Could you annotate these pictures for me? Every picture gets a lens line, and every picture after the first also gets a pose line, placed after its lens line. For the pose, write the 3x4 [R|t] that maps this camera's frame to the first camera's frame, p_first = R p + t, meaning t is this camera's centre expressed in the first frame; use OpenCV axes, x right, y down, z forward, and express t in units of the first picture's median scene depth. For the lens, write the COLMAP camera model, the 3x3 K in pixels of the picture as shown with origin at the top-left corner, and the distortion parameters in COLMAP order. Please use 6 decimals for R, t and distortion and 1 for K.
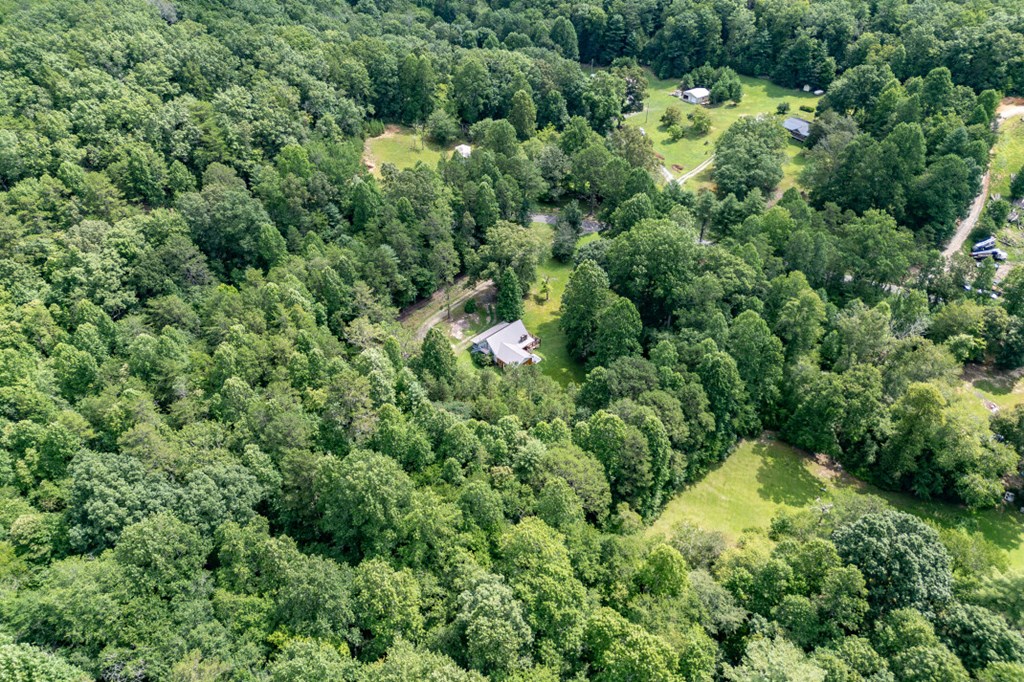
lens RADIAL K [[750.4, 0, 516.6], [0, 750.4, 348.9], [0, 0, 1]] dist [0.071170, -0.063637]
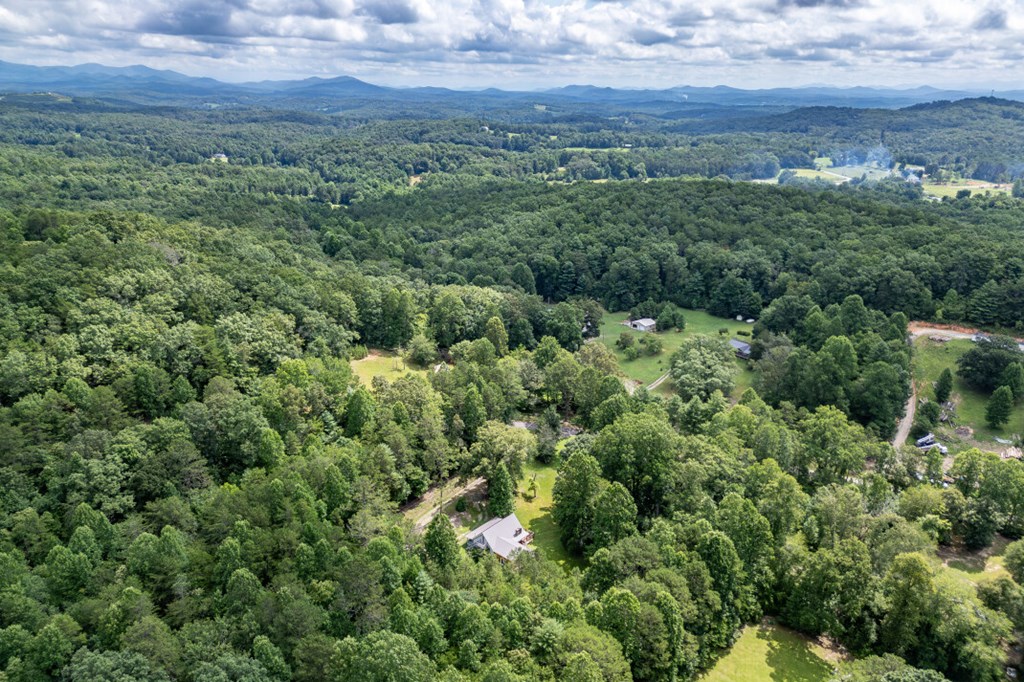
lens RADIAL K [[750.4, 0, 514.5], [0, 750.4, 347.4], [0, 0, 1]] dist [0.071170, -0.063637]
pose [[0.996570, -0.015754, 0.081245, -0.074247], [0.041011, 0.946708, -0.319472, 0.074450], [-0.071882, 0.321708, 0.944106, -0.040998]]
